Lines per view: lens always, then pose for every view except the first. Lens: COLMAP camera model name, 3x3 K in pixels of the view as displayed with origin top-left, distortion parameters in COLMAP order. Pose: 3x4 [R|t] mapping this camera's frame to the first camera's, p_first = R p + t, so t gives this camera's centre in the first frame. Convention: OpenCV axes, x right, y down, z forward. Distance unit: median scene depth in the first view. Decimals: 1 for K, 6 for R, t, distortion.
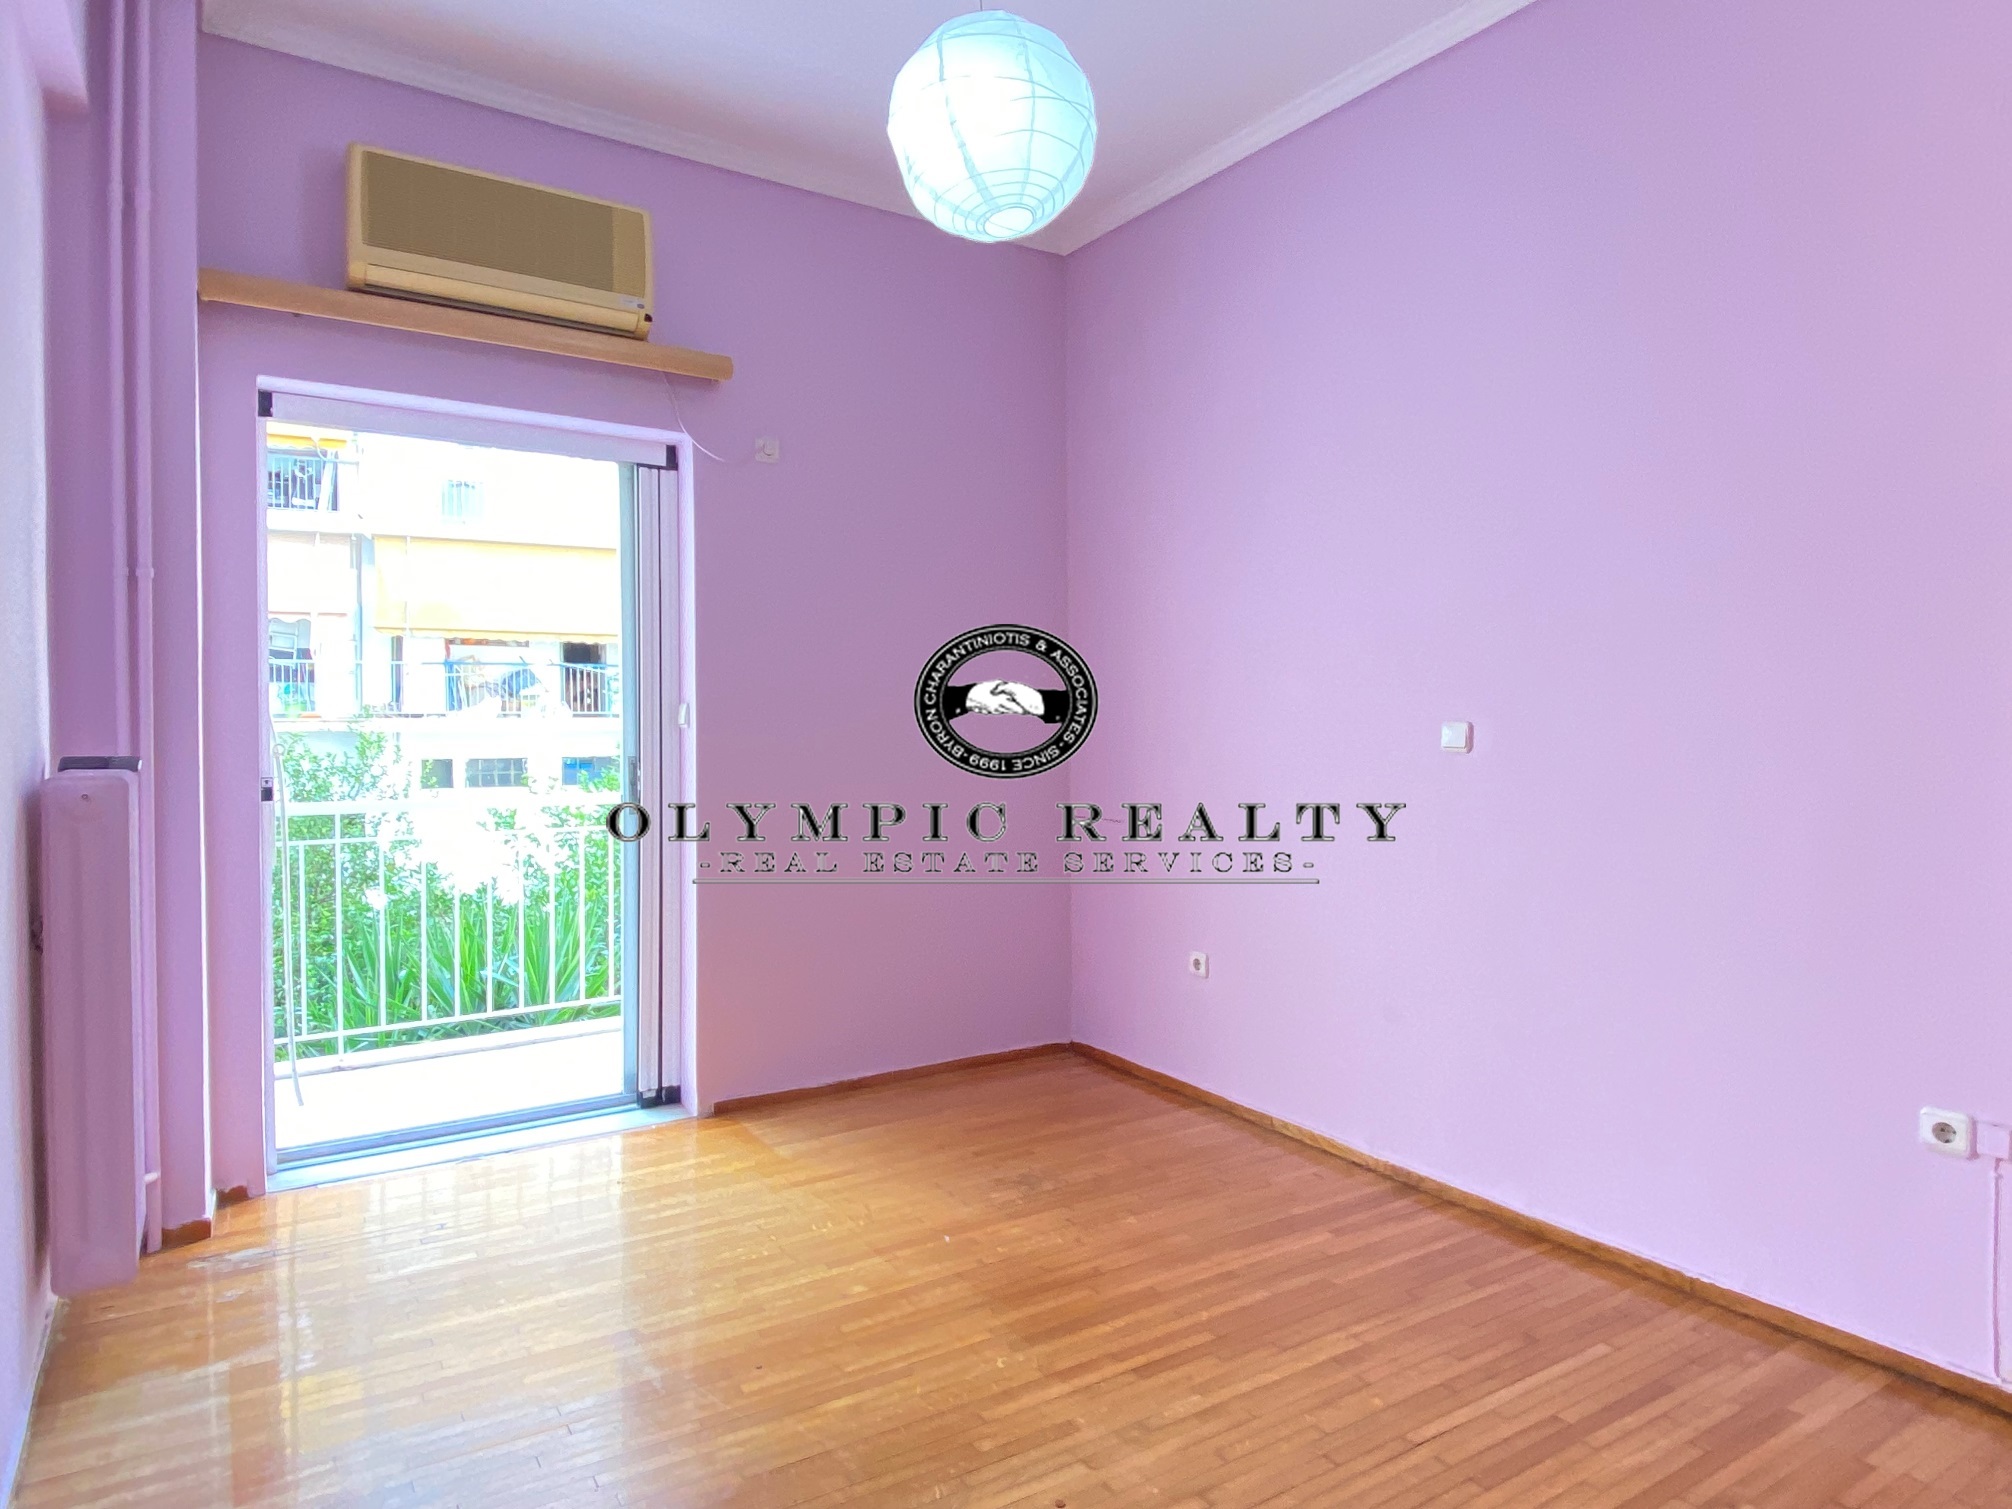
lens RADIAL K [[1209.5, 0, 1006.0], [0, 1209.5, 754.5], [0, 0, 1]] dist [0.090105, -0.102815]
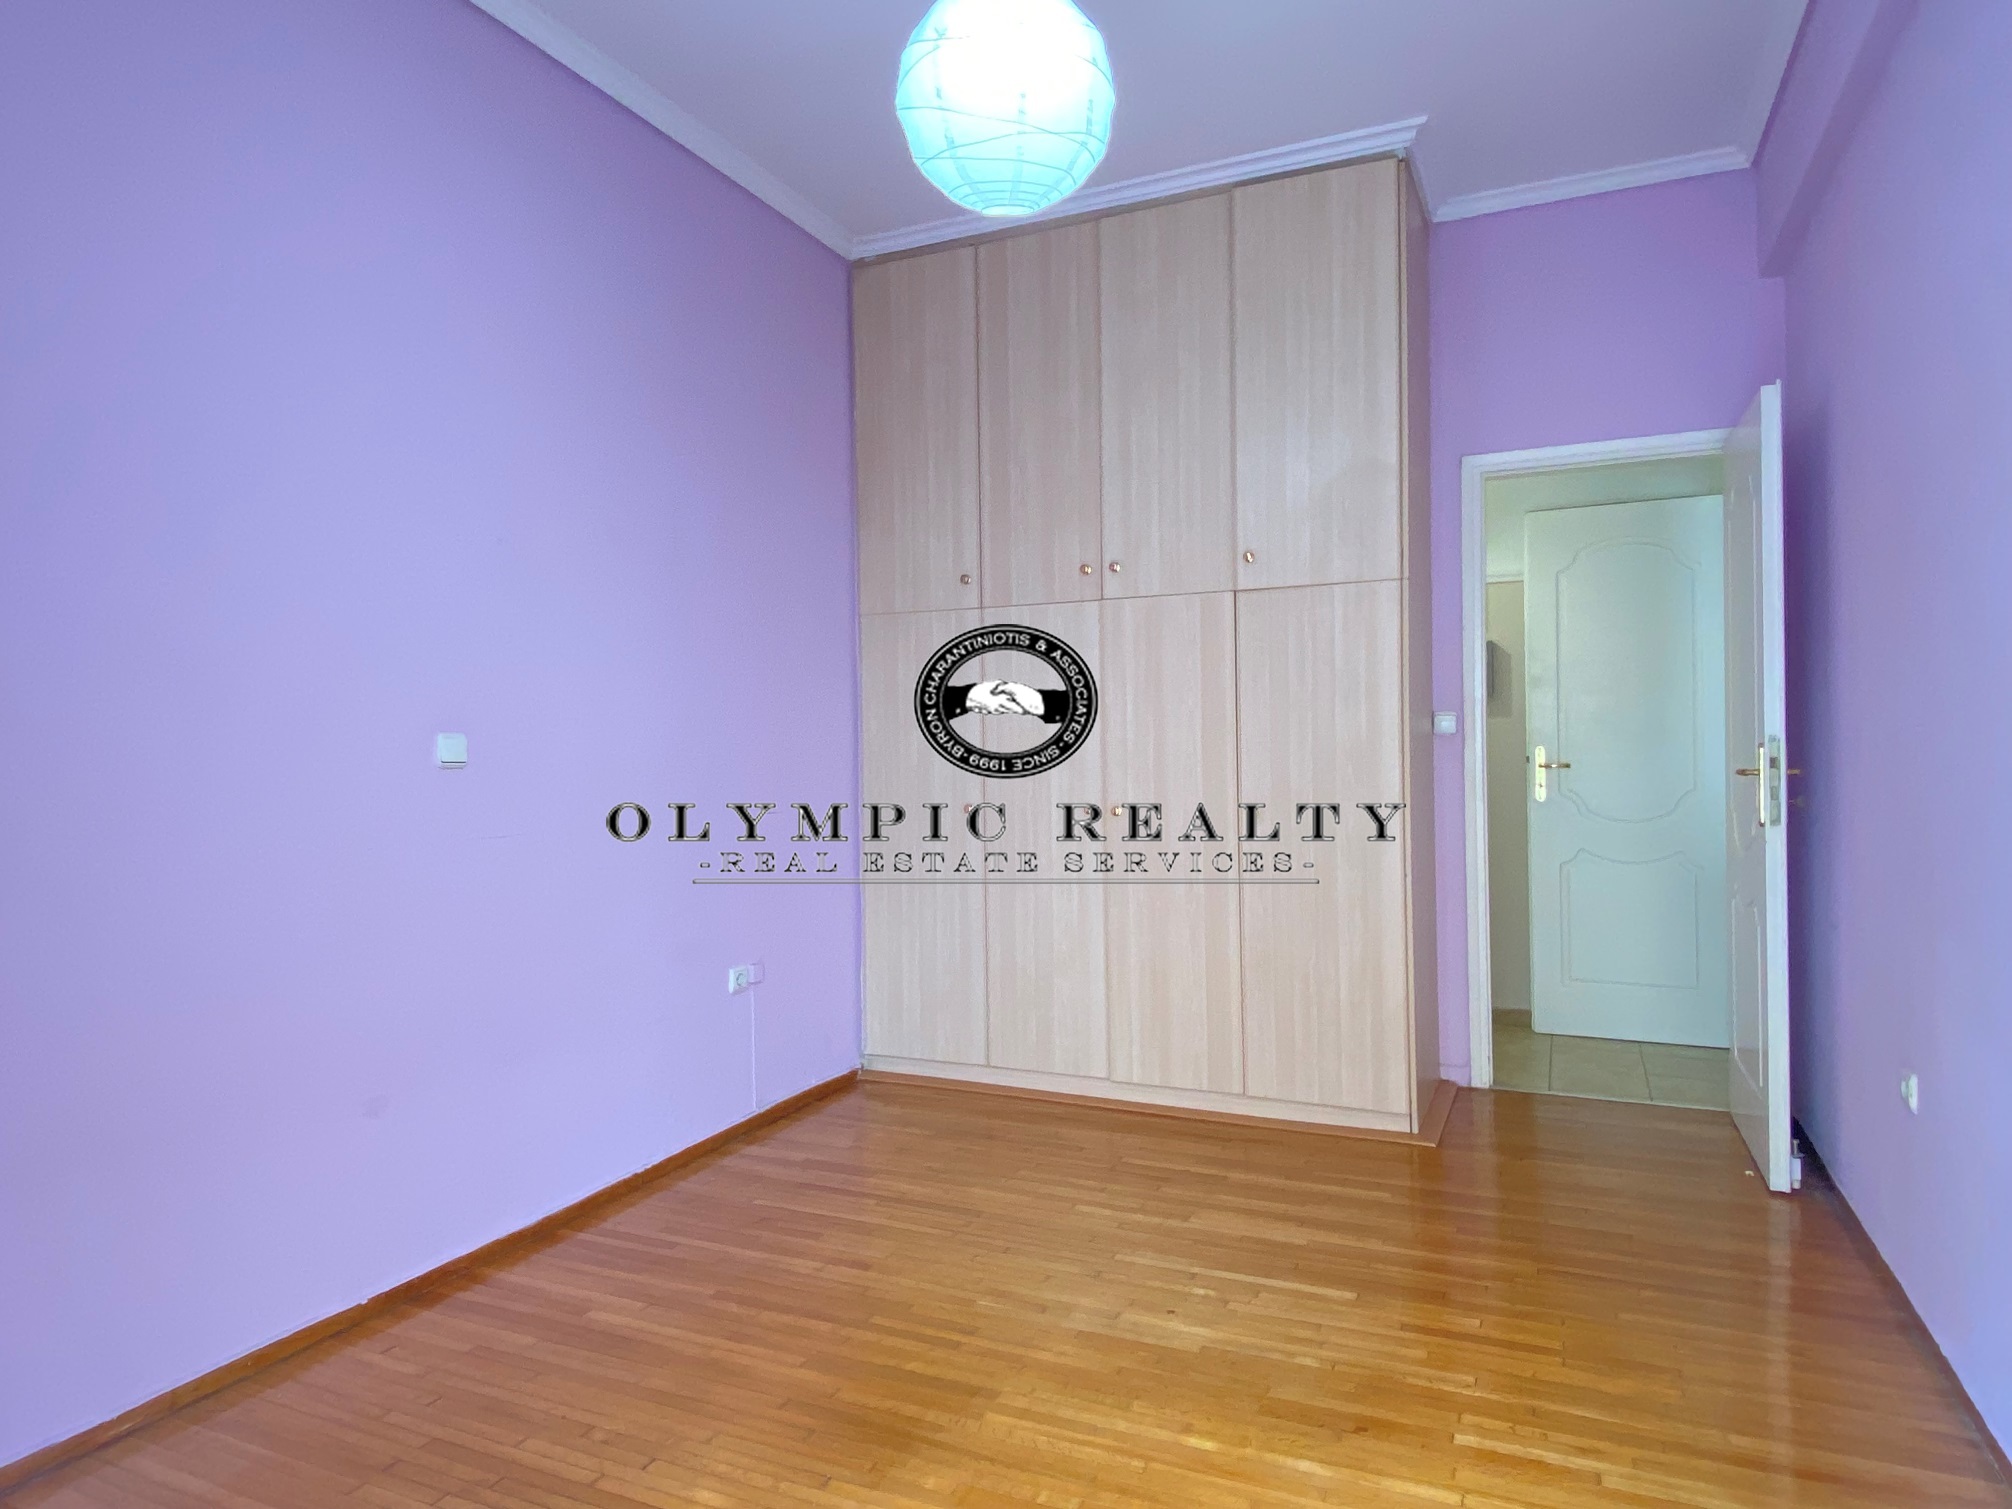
lens RADIAL K [[1209.5, 0, 1006.0], [0, 1209.5, 754.5], [0, 0, 1]] dist [0.090105, -0.102815]
pose [[-0.532692, 0.002800, 0.846305, -0.702752], [0.040258, 0.998946, 0.022034, -0.014346], [-0.845351, 0.045808, -0.532243, 1.321152]]
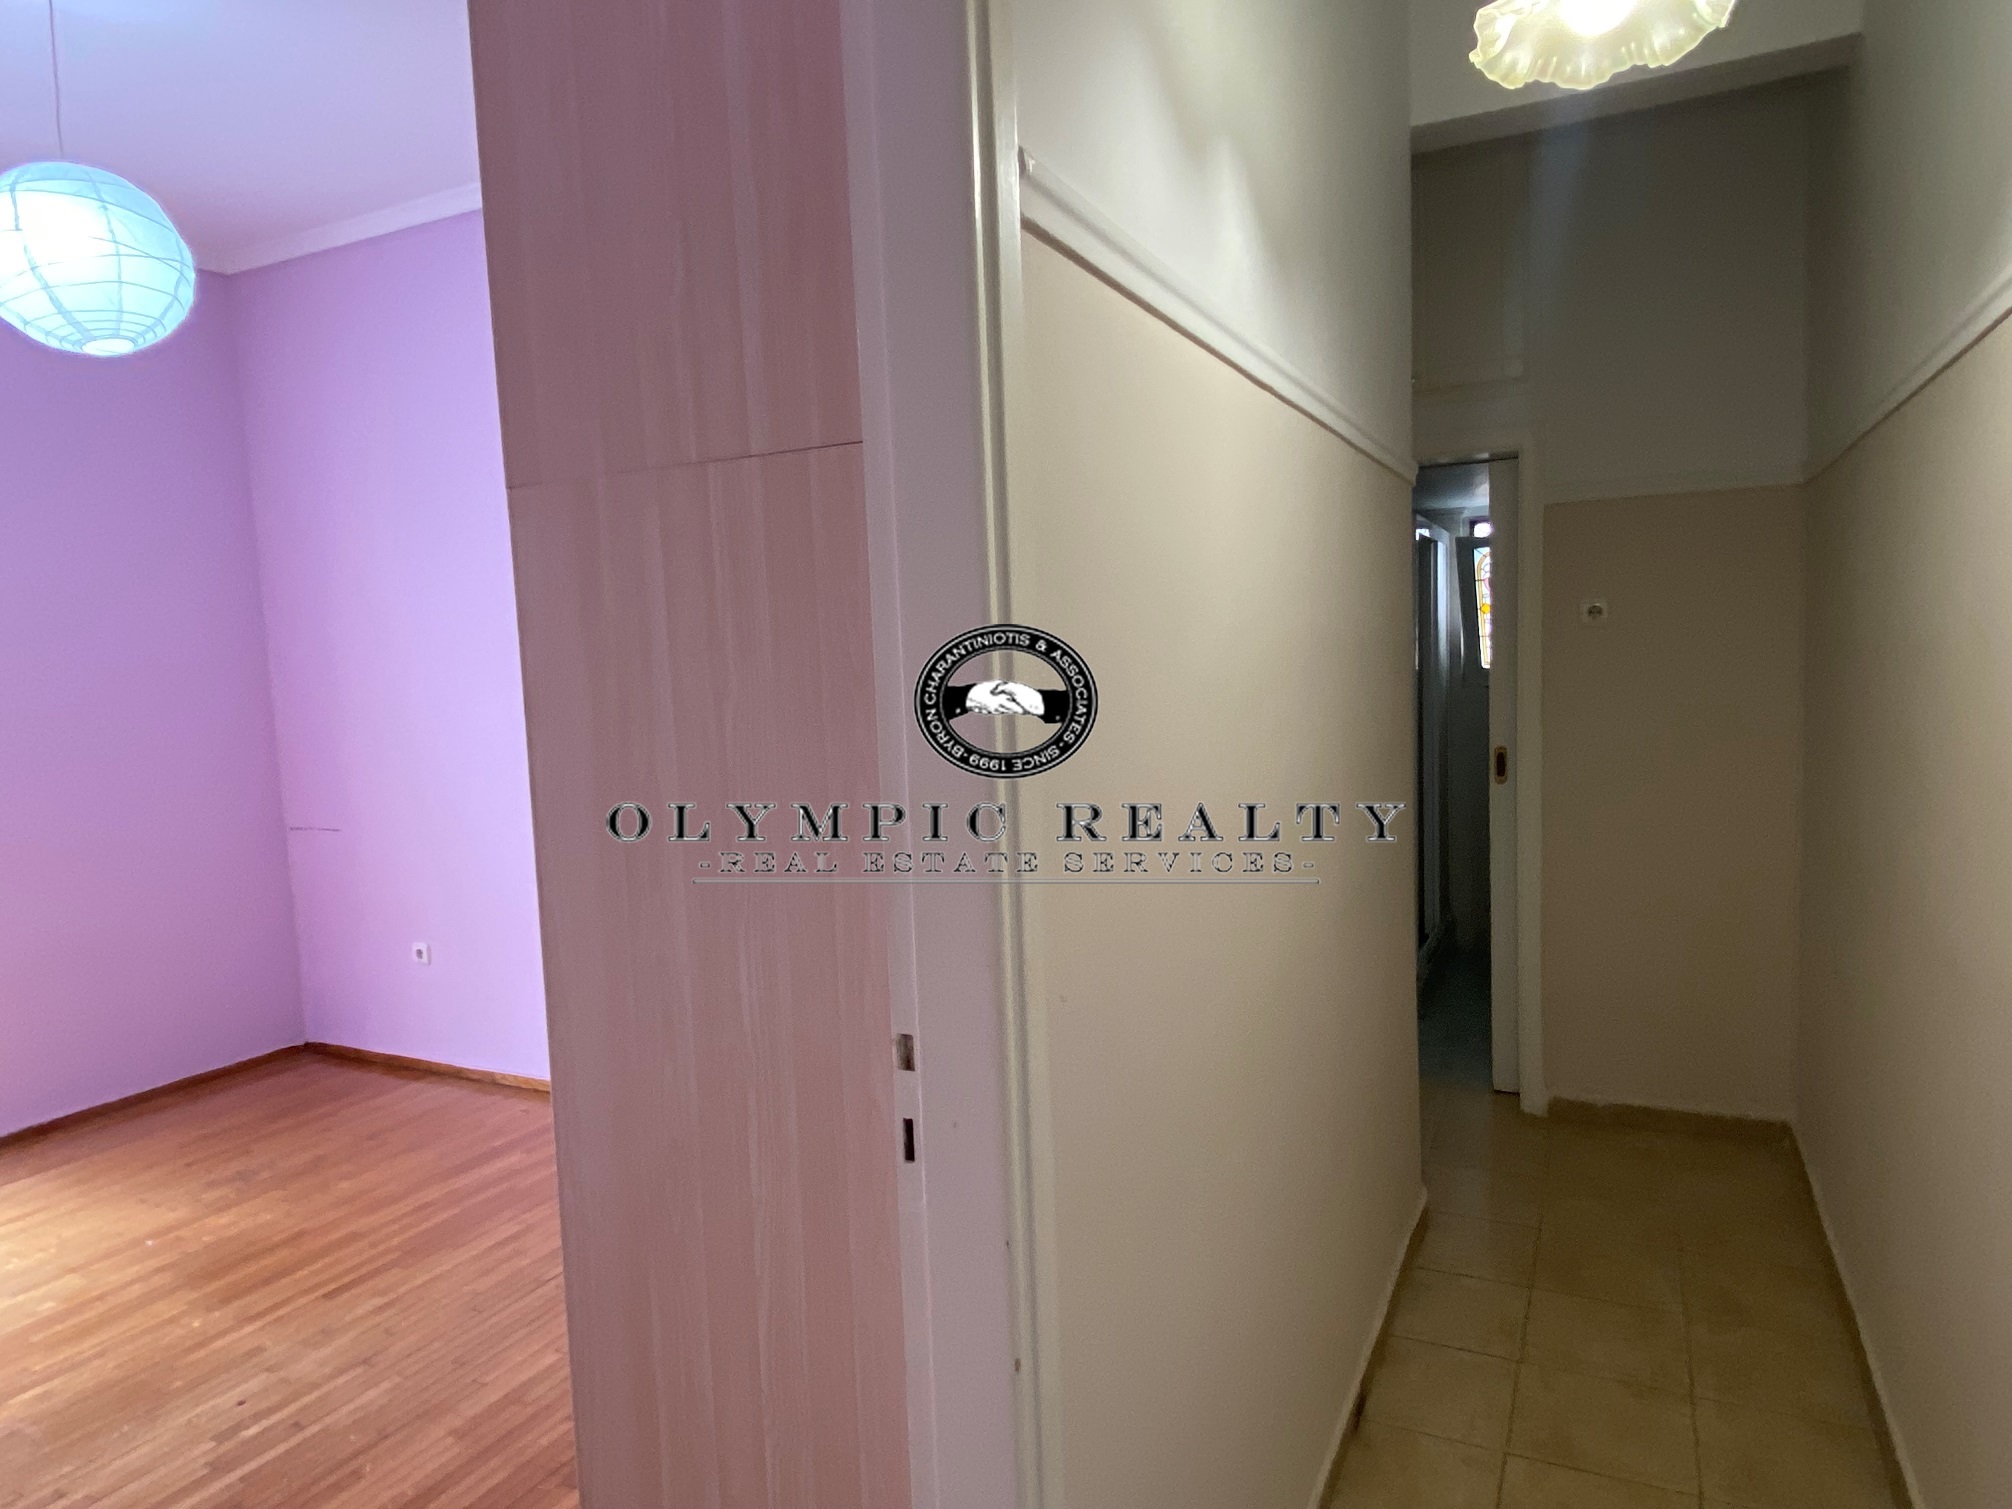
lens RADIAL K [[1200.2, 0, 1006.0], [0, 1200.2, 754.5], [0, 0, 1]] dist [0.004809, -0.011021]
pose [[0.857431, -0.077978, 0.508656, 0.105400], [0.055938, 0.996719, 0.058504, -0.067280], [-0.511549, -0.021710, 0.858980, -0.334348]]
